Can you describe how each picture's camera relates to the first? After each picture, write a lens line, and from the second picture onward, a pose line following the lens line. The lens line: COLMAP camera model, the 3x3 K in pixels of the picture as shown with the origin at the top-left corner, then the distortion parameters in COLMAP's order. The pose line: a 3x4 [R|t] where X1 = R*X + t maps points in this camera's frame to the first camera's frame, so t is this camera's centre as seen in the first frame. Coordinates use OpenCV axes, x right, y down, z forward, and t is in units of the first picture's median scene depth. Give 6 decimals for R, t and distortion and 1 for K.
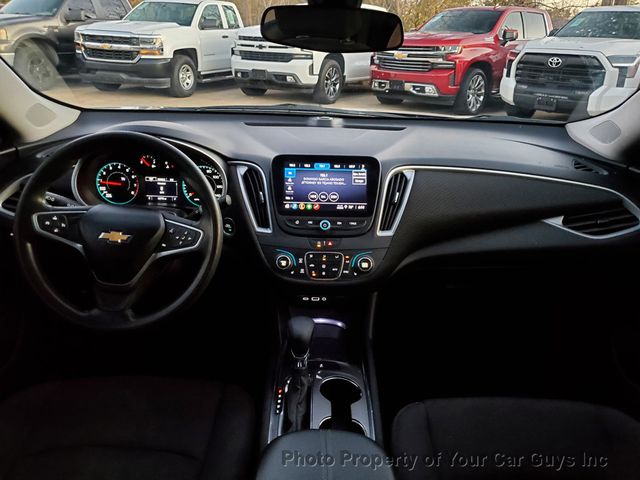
lens RADIAL K [[494.5, 0, 313.9], [0, 494.5, 237.9], [0, 0, 1]] dist [0.007033, -0.004216]
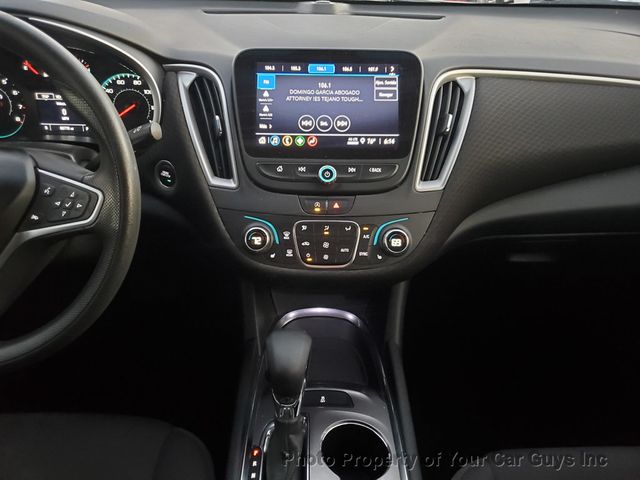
lens RADIAL K [[494.5, 0, 313.9], [0, 494.5, 237.9], [0, 0, 1]] dist [0.007033, -0.004216]
pose [[0.999914, -0.011346, 0.006563, 0.001871], [0.010244, 0.988830, 0.148695, -0.036982], [-0.008177, -0.148615, 0.988861, 0.406515]]
